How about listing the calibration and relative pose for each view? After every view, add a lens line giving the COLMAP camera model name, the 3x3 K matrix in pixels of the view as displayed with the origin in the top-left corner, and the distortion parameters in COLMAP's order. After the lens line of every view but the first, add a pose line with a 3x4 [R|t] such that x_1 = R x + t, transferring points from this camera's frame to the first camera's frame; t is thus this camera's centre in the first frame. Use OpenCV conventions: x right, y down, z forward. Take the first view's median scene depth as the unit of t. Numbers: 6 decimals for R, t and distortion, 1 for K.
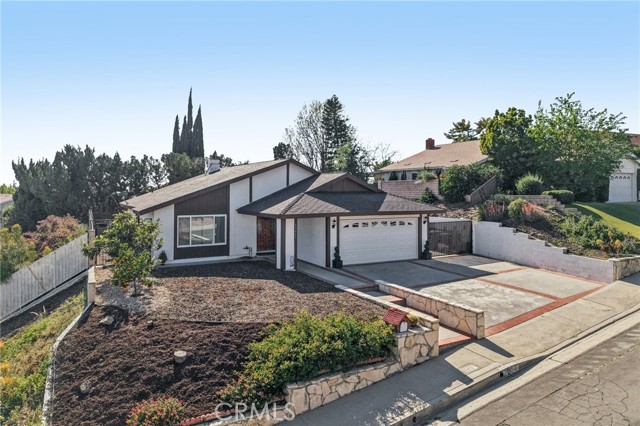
lens RADIAL K [[442.3, 0, 319.9], [0, 442.3, 183.0], [0, 0, 1]] dist [0.013912, -0.000336]
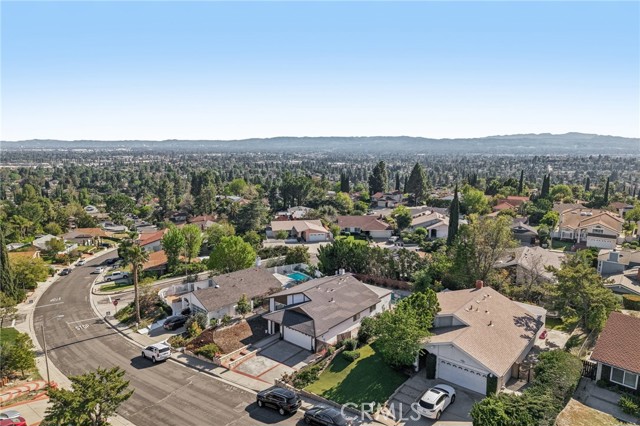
lens RADIAL K [[429.4, 0, 318.8], [0, 429.4, 213.3], [0, 0, 1]] dist [0.007838, 0.000213]
pose [[0.345610, 0.156702, -0.925202, 2.398916], [0.008556, 0.985391, 0.170092, -1.018015], [0.938339, -0.066701, 0.339221, 0.310857]]
